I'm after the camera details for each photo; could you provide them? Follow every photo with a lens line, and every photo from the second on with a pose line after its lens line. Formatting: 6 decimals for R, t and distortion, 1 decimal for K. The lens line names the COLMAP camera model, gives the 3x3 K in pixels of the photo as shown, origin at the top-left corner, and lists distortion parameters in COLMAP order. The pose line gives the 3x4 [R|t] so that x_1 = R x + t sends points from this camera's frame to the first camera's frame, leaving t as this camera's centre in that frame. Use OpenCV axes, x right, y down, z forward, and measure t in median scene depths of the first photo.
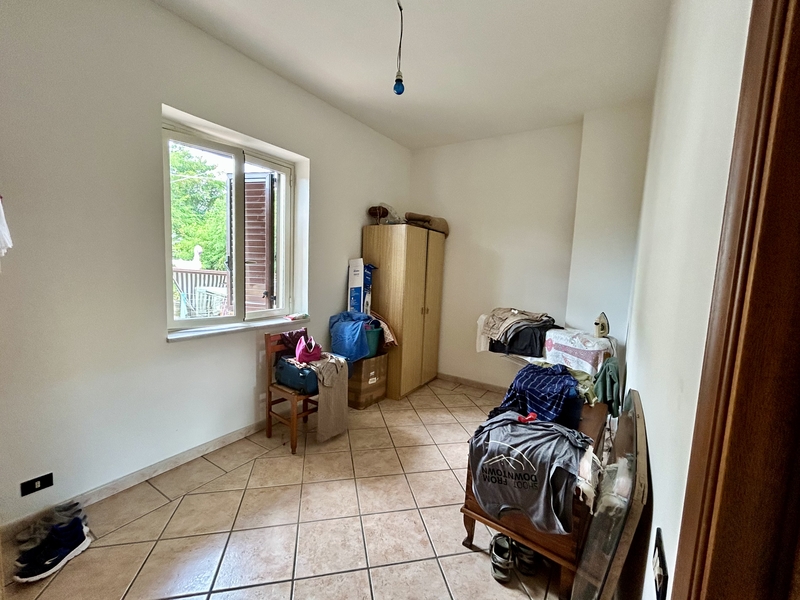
lens RADIAL K [[340.4, 0, 398.1], [0, 340.4, 298.1], [0, 0, 1]] dist [-0.000471, 0.000080]
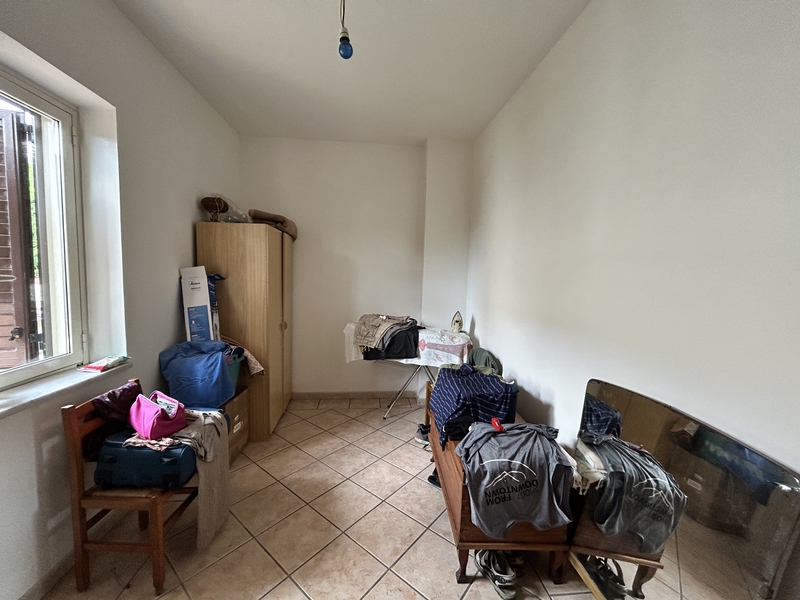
lens RADIAL K [[322.4, 0, 398.2], [0, 322.4, 298.1], [0, 0, 1]] dist [-0.000528, 0.000408]
pose [[0.785567, -0.066808, 0.615159, -0.257480], [0.067963, 0.997455, 0.021537, -0.042903], [-0.615032, 0.024889, 0.788109, 0.242969]]
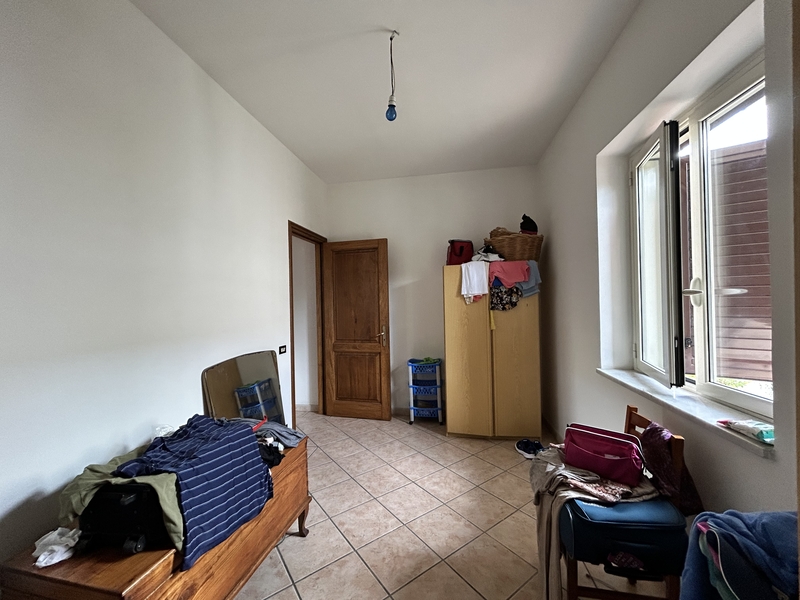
lens RADIAL K [[322.4, 0, 398.2], [0, 322.4, 298.1], [0, 0, 1]] dist [-0.000528, 0.000408]
pose [[-0.915561, -0.026356, -0.401314, 0.228351], [-0.059198, 0.995813, 0.069655, -0.101043], [0.397798, 0.087531, -0.913288, 1.263152]]
